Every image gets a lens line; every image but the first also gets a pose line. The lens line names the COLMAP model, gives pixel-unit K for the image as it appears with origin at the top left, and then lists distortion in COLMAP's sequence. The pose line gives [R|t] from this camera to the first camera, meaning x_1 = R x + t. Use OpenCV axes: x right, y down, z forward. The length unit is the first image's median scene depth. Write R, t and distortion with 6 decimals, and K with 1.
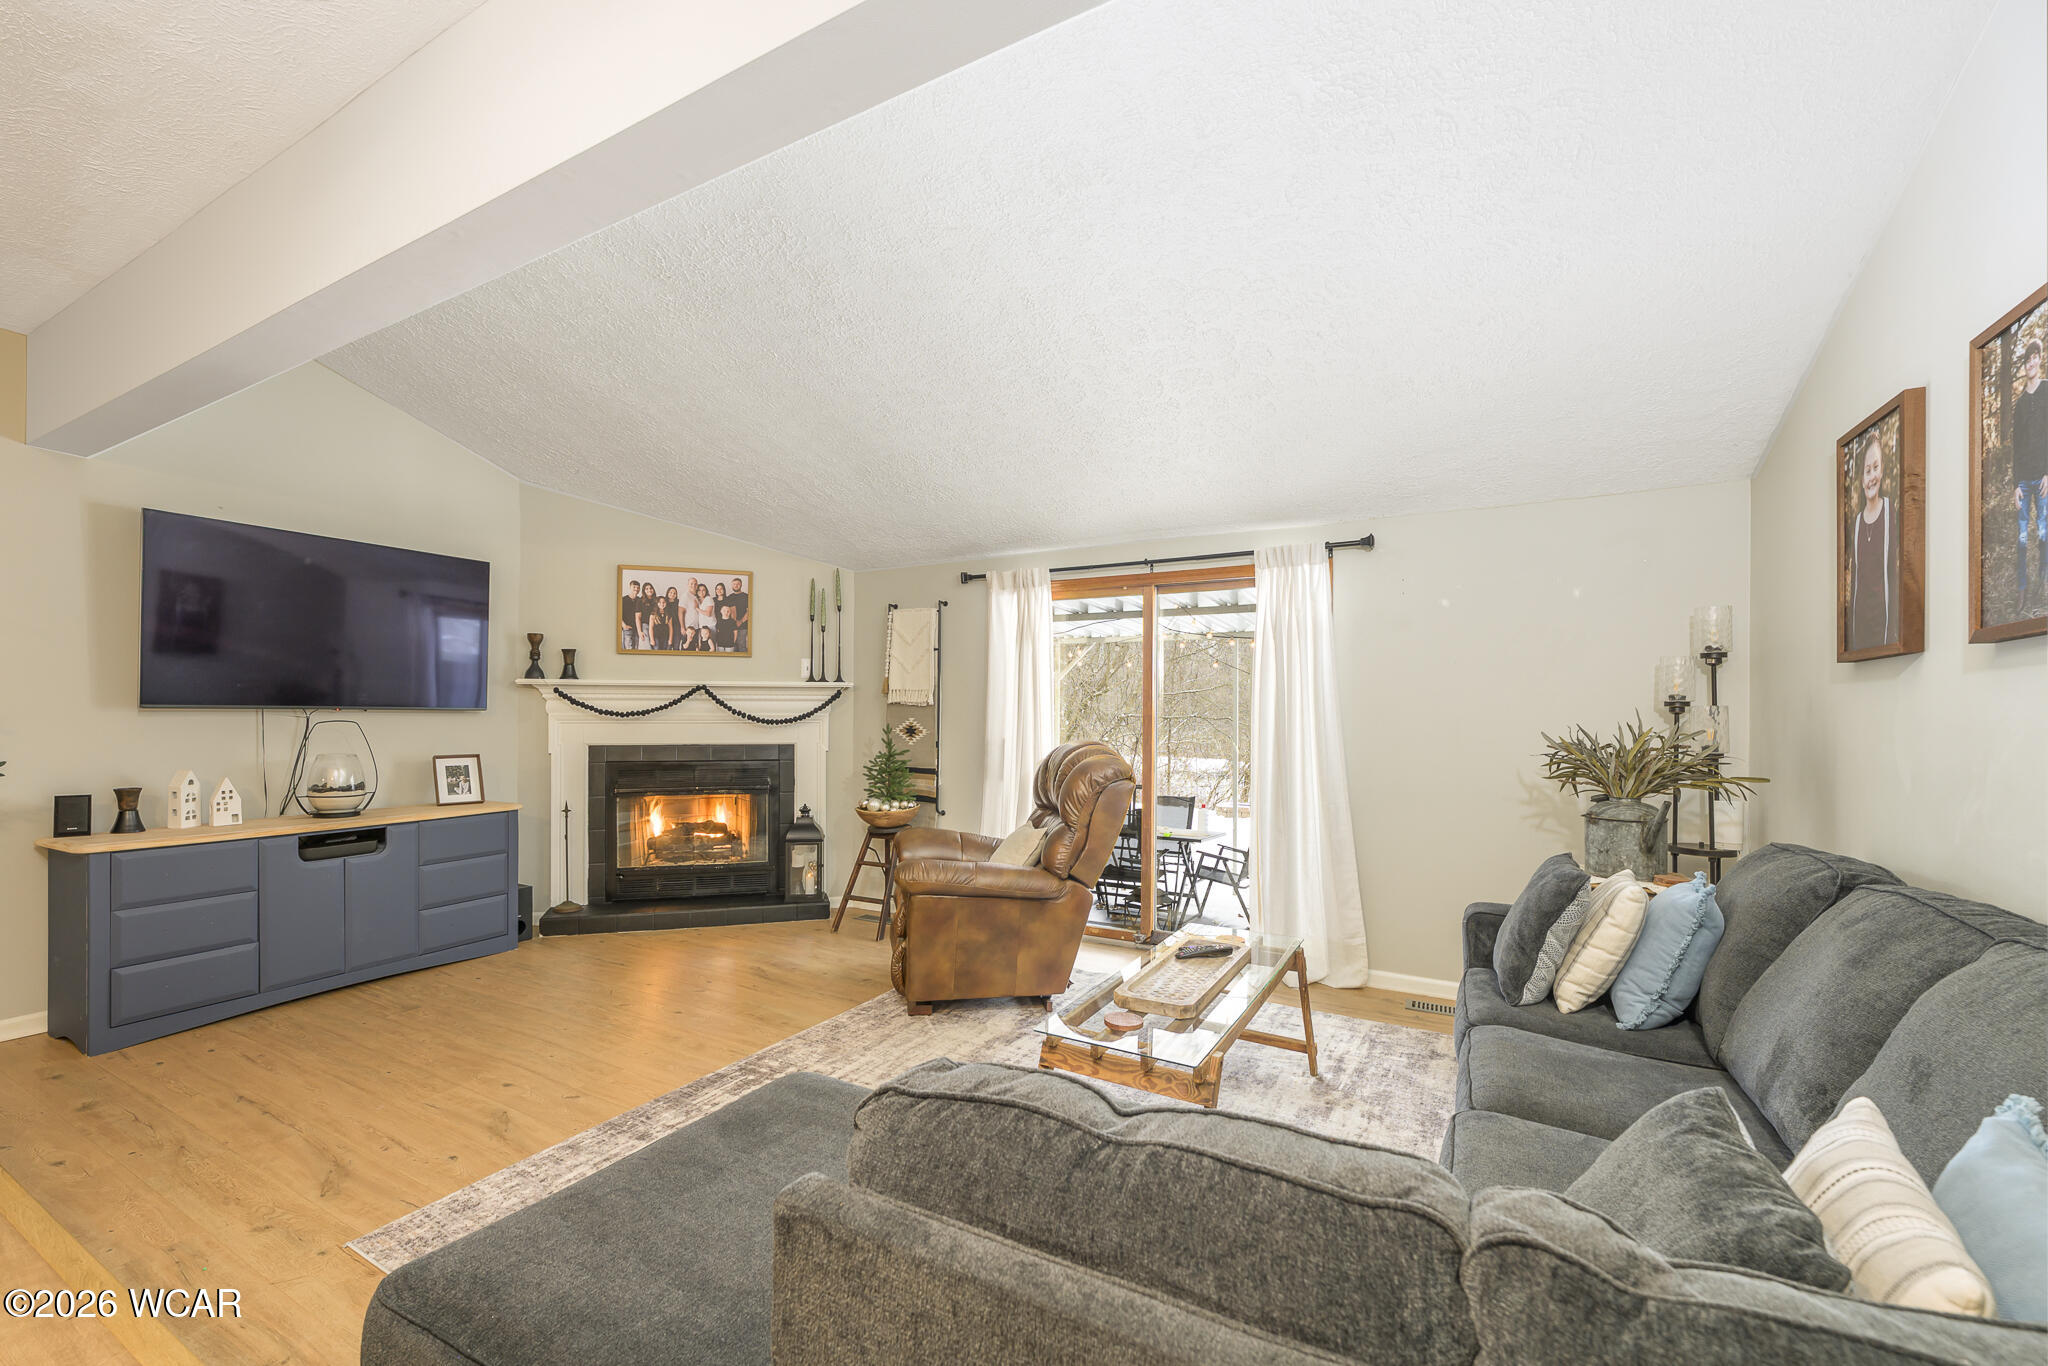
lens RADIAL K [[847.7, 0, 1017.4], [0, 847.7, 713.3], [0, 0, 1]] dist [0.000141, -0.000004]
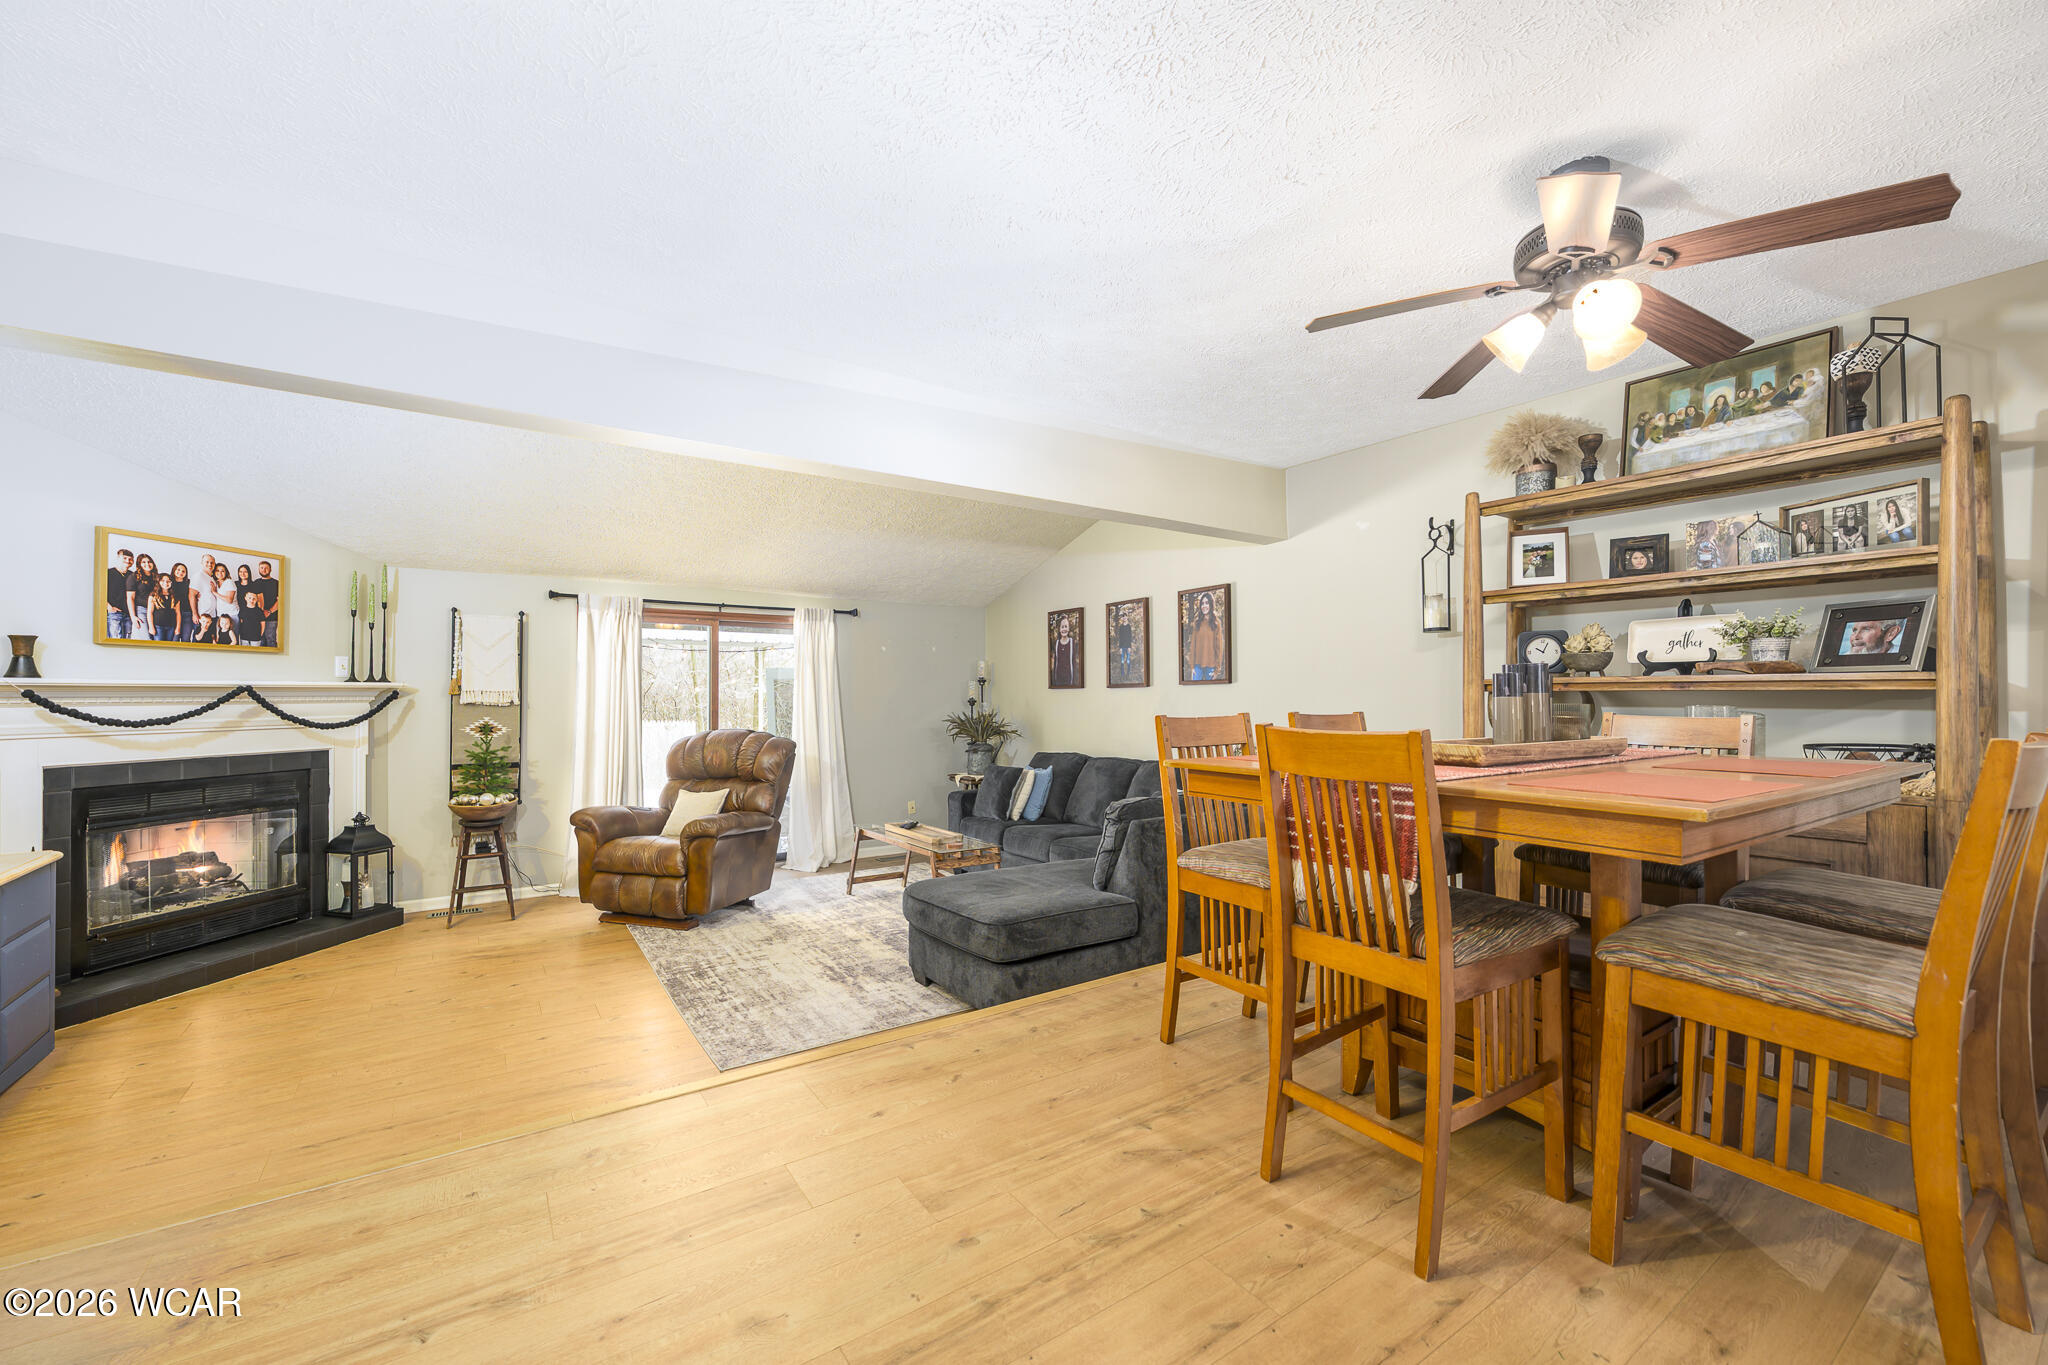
lens RADIAL K [[810.7, 0, 1024.0], [0, 810.7, 682.5], [0, 0, 1]] dist [0.002613, 0.000312]
pose [[0.423017, 0.008516, 0.906082, -0.769578], [0.004913, 0.999920, -0.011692, -0.022930], [-0.906108, 0.009398, 0.422941, -0.050584]]
